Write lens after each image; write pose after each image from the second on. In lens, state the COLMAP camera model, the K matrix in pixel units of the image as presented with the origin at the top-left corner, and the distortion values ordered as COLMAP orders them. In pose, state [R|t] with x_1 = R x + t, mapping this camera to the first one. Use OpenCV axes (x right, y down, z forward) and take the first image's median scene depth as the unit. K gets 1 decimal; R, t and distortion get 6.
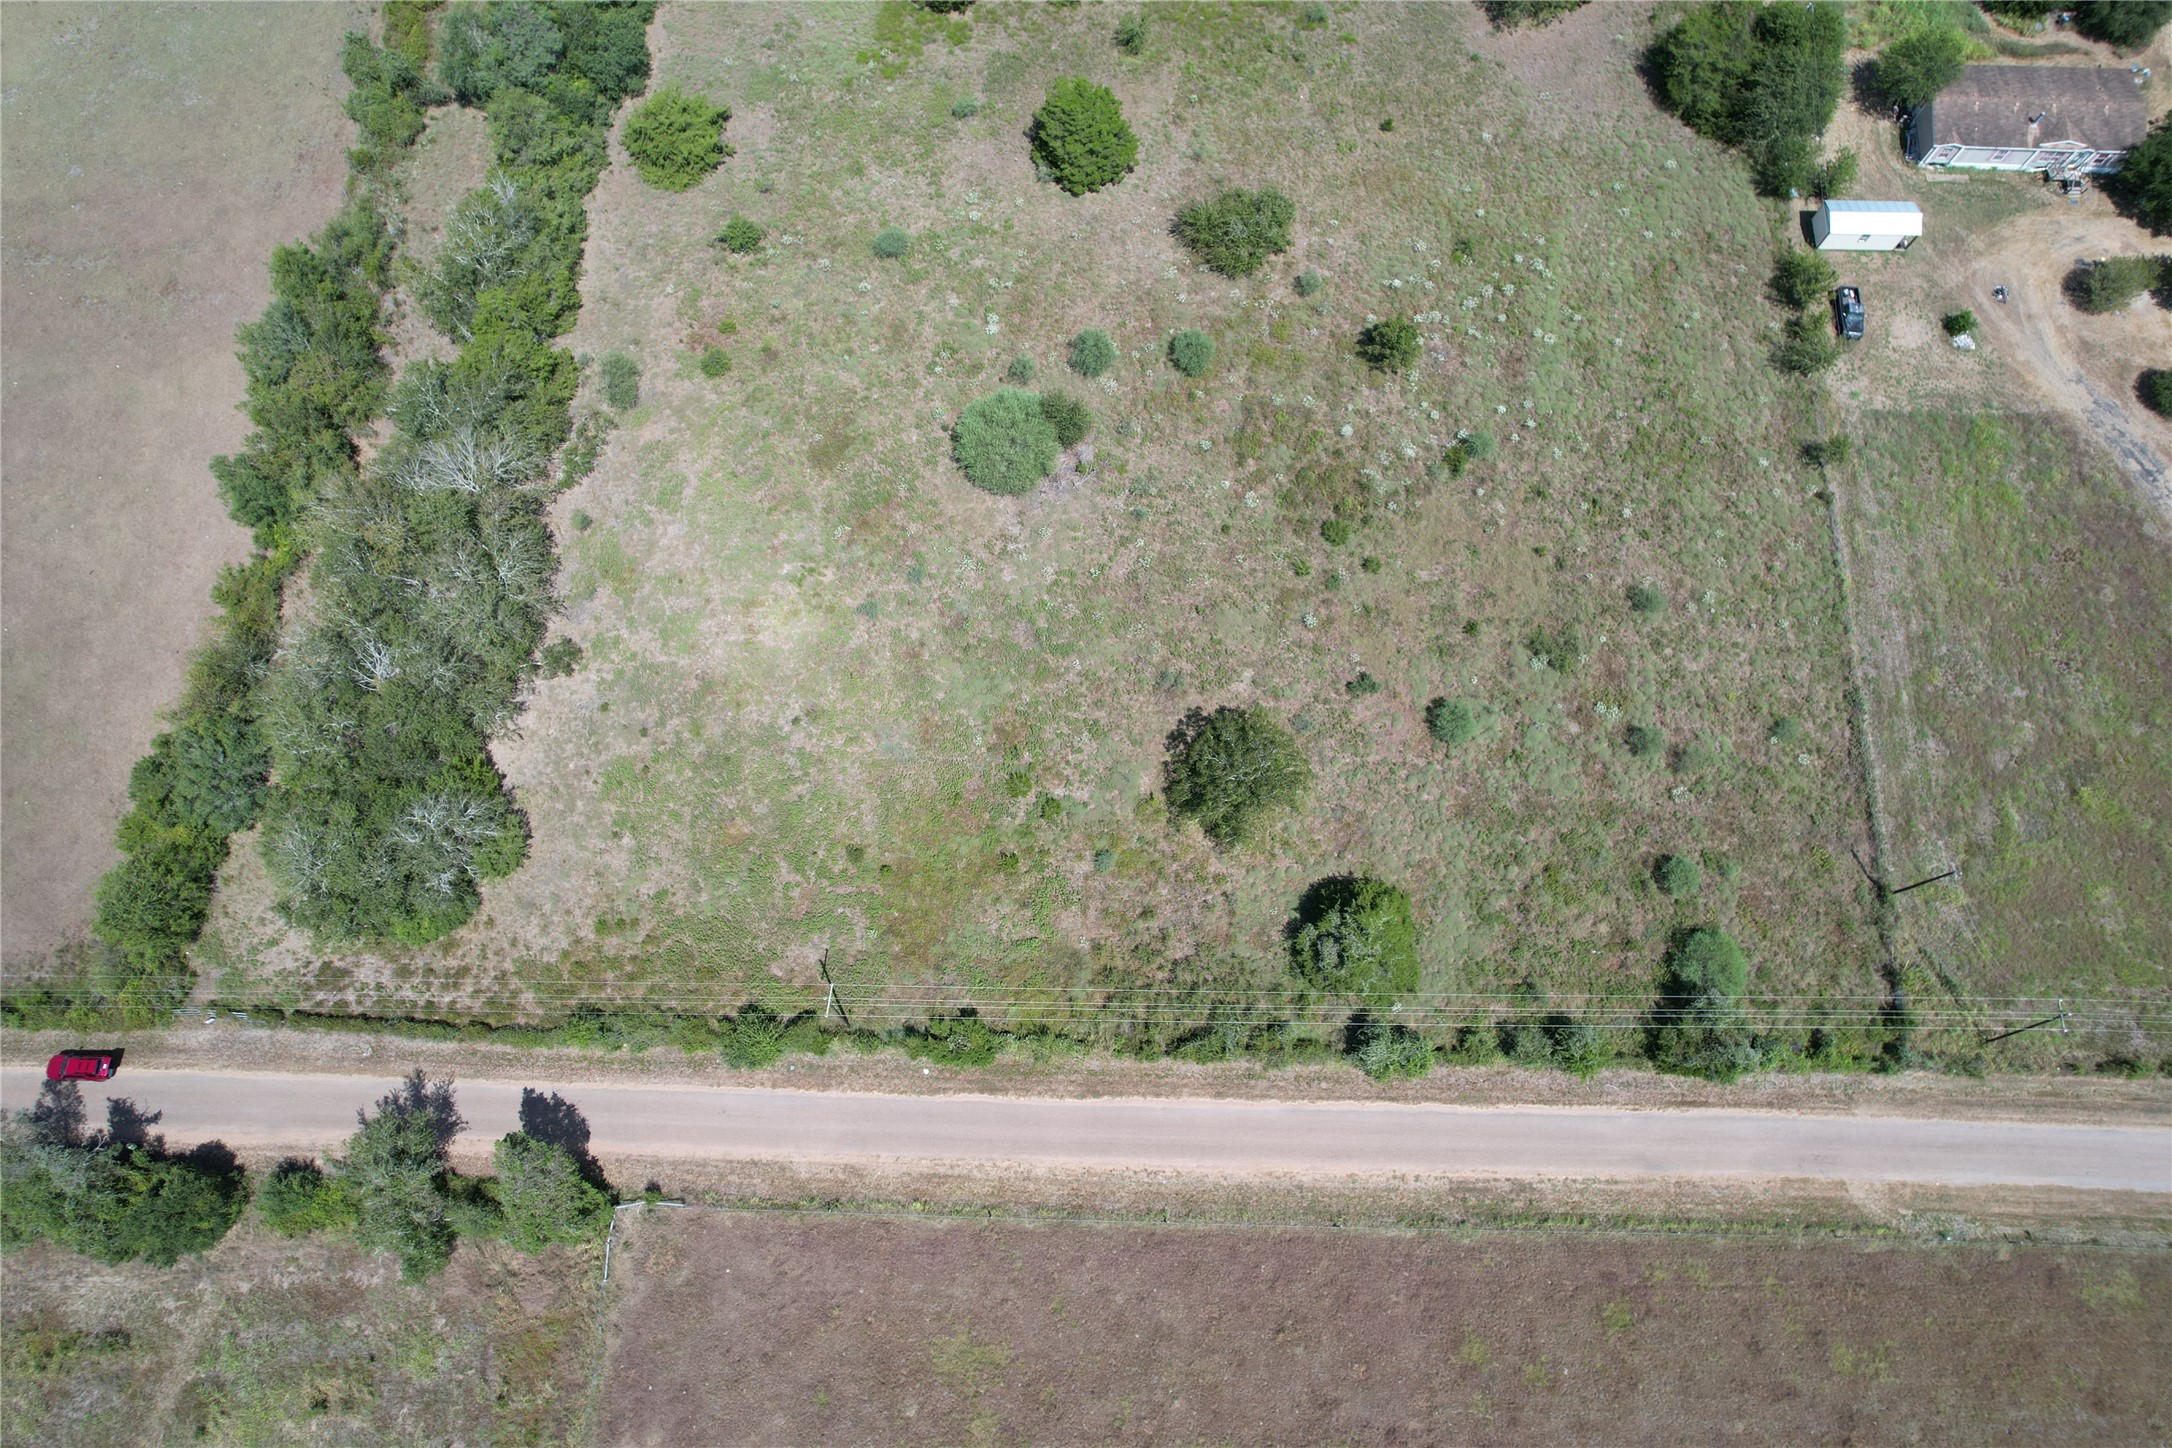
lens RADIAL K [[1382.3, 0, 1093.1], [0, 1382.3, 734.8], [0, 0, 1]] dist [-0.080625, 0.073737]
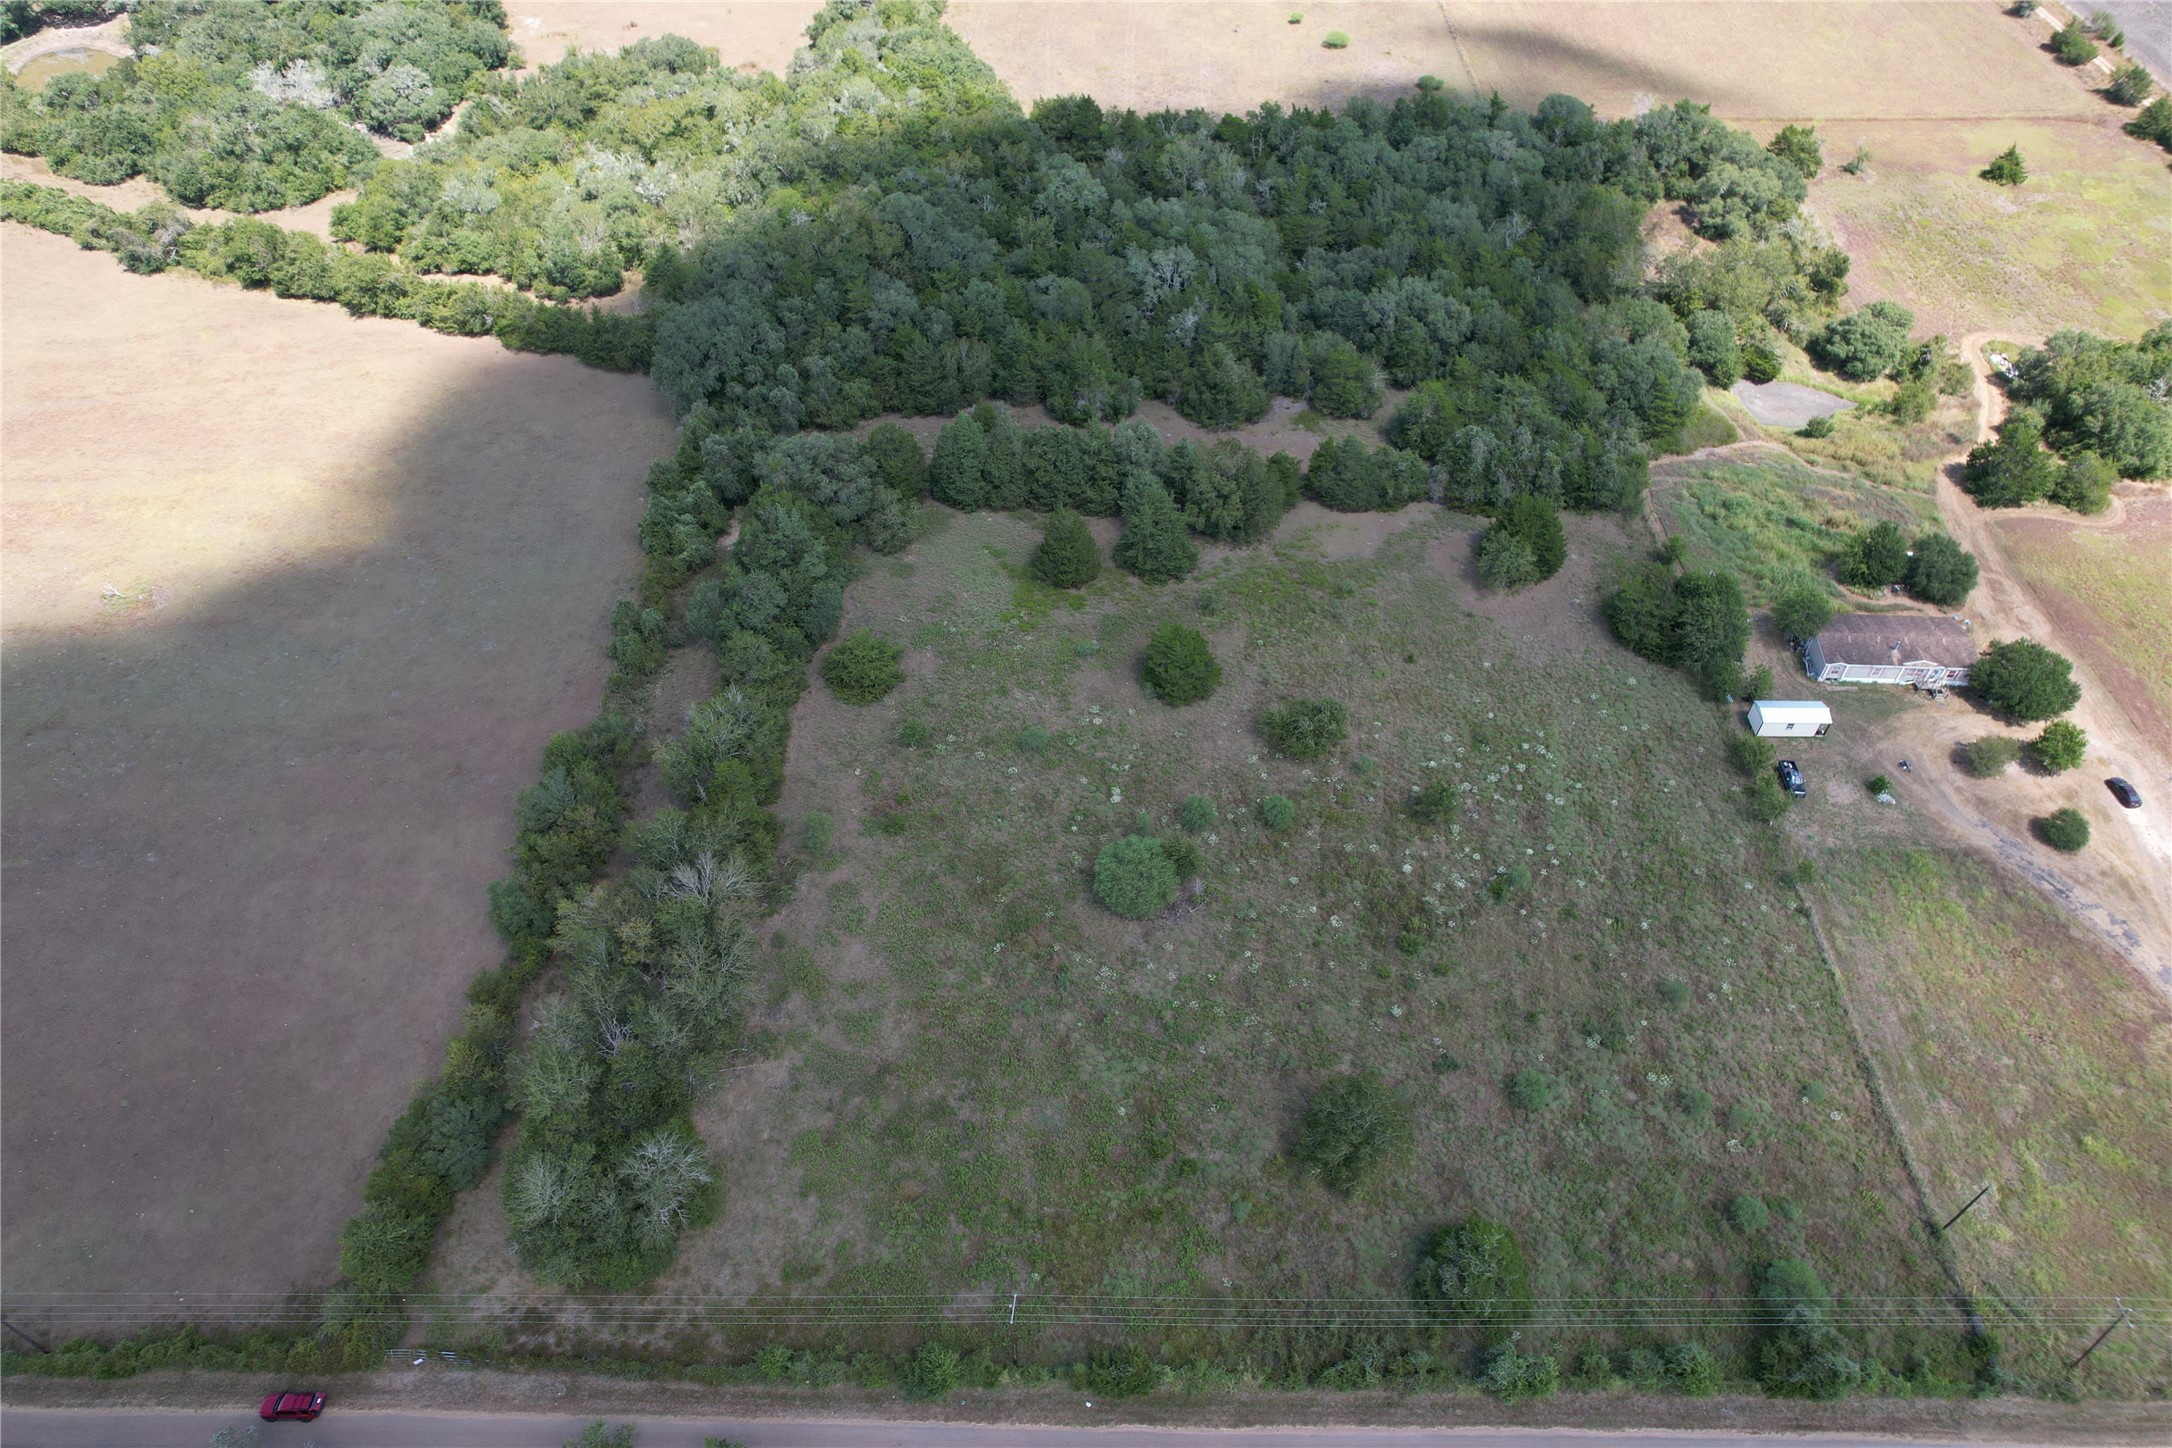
lens RADIAL K [[1382.3, 0, 1093.1], [0, 1382.3, 734.8], [0, 0, 1]] dist [-0.080625, 0.073737]
pose [[0.999944, -0.006955, 0.007952, -0.112197], [0.009740, 0.898492, -0.438883, 0.221365], [-0.004092, 0.438936, 0.898509, -0.170452]]
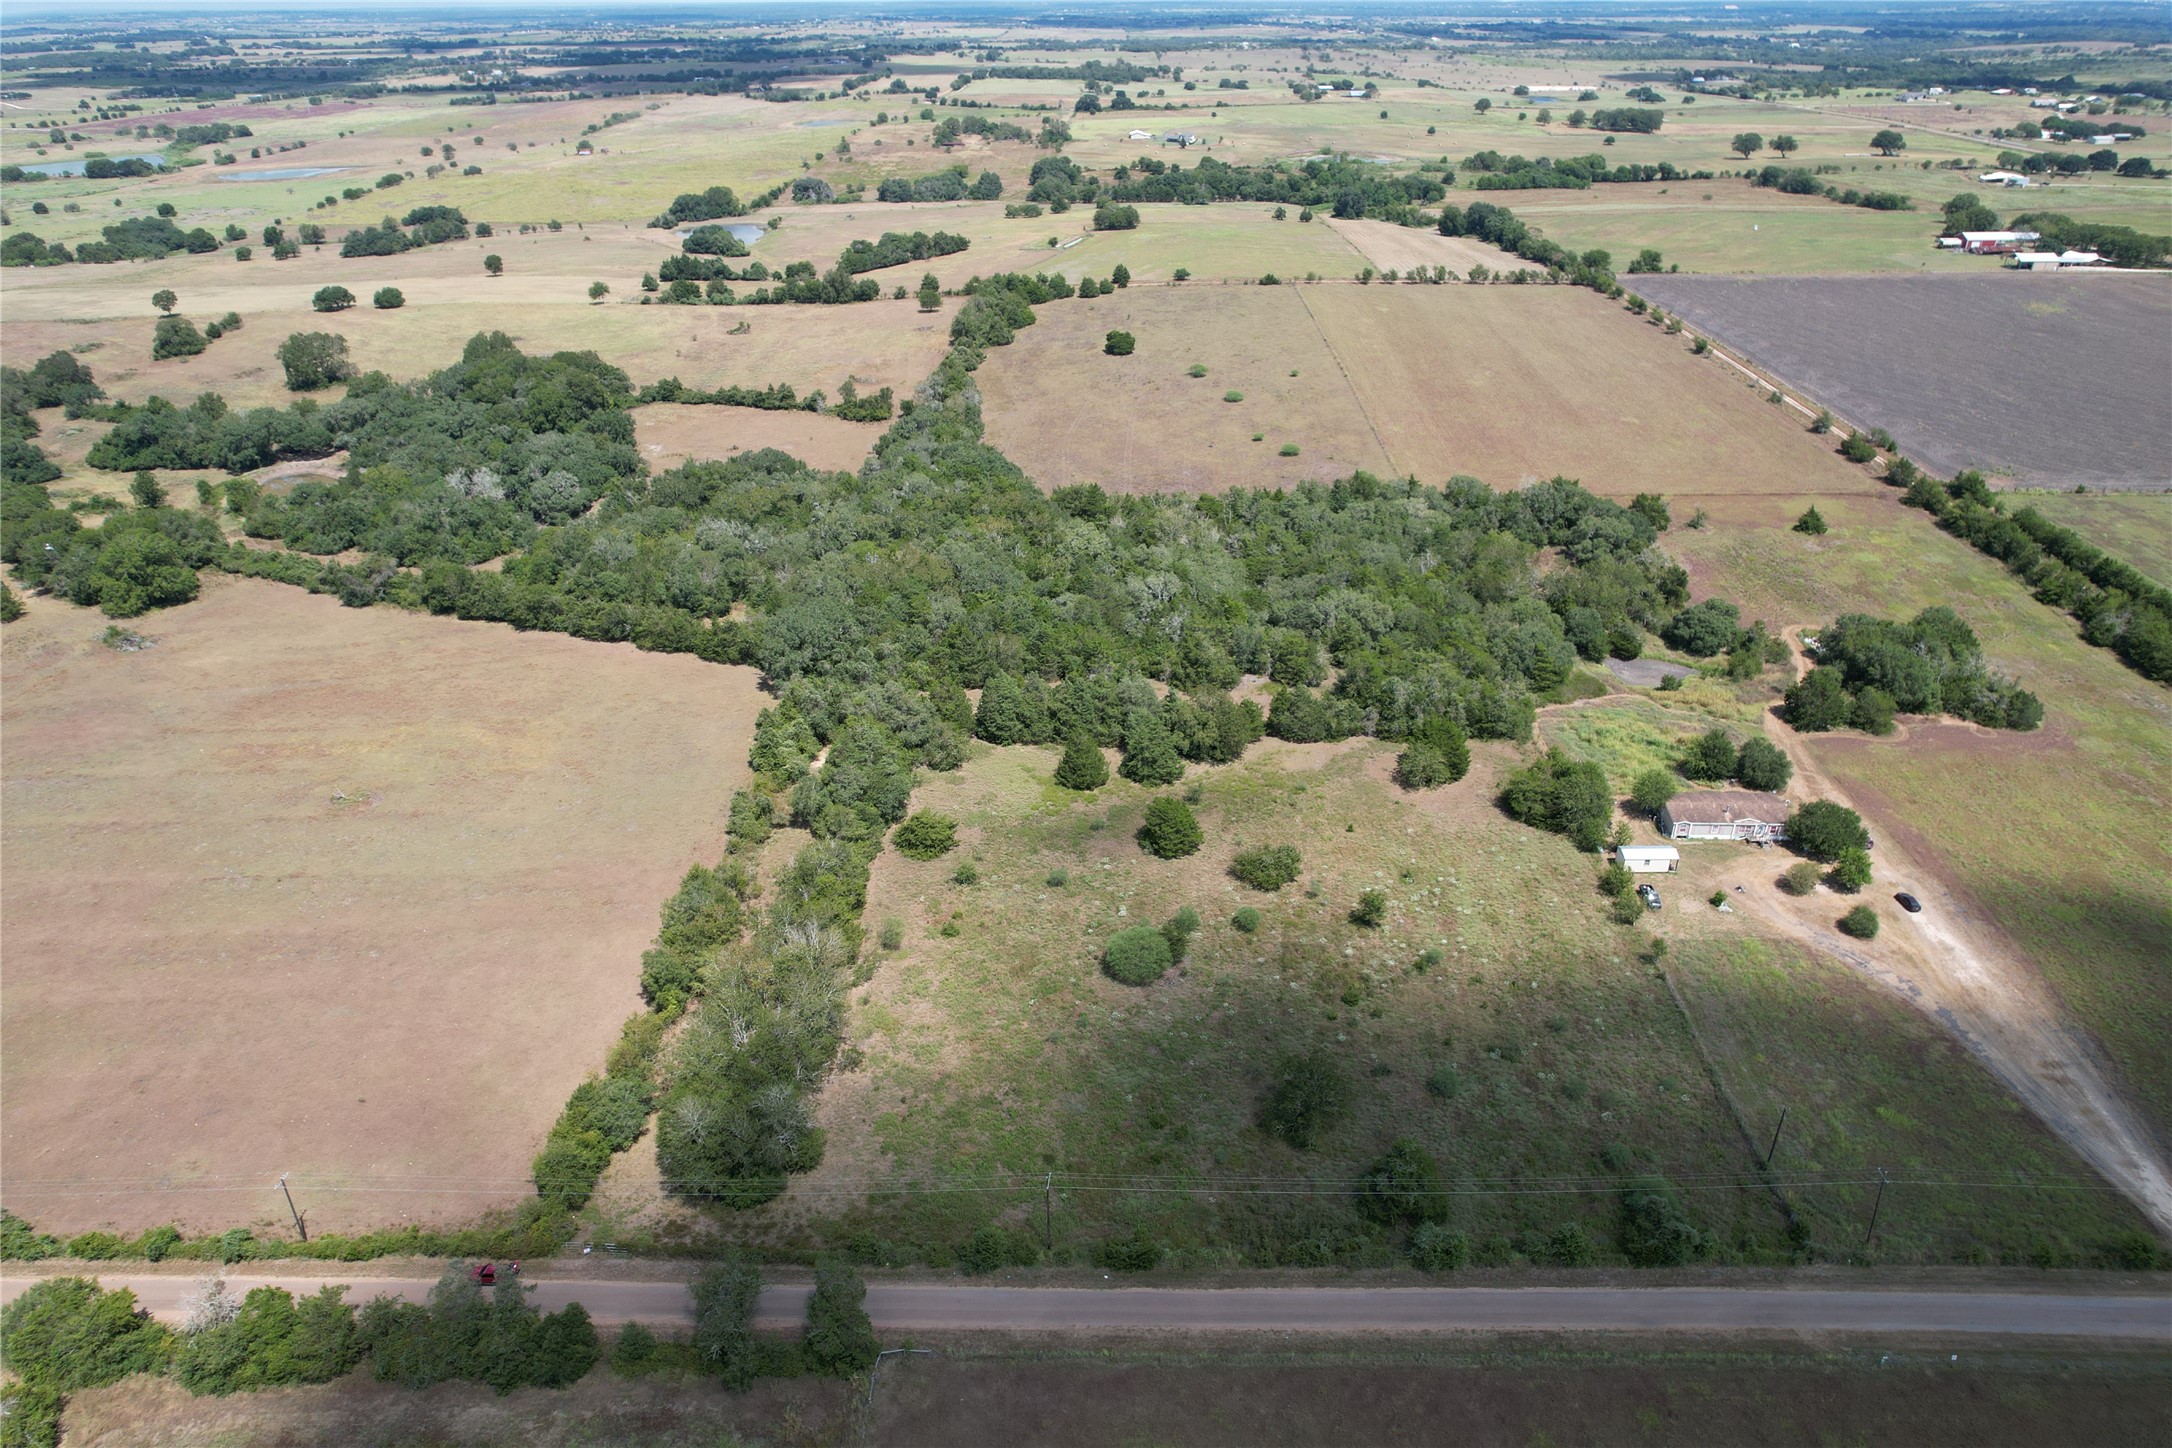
lens RADIAL K [[1382.3, 0, 1093.1], [0, 1382.3, 734.8], [0, 0, 1]] dist [-0.080625, 0.073737]
pose [[0.999906, -0.012663, 0.005349, -0.123595], [0.012785, 0.713722, -0.700312, 0.750625], [0.005050, 0.700315, 0.713816, -0.333657]]
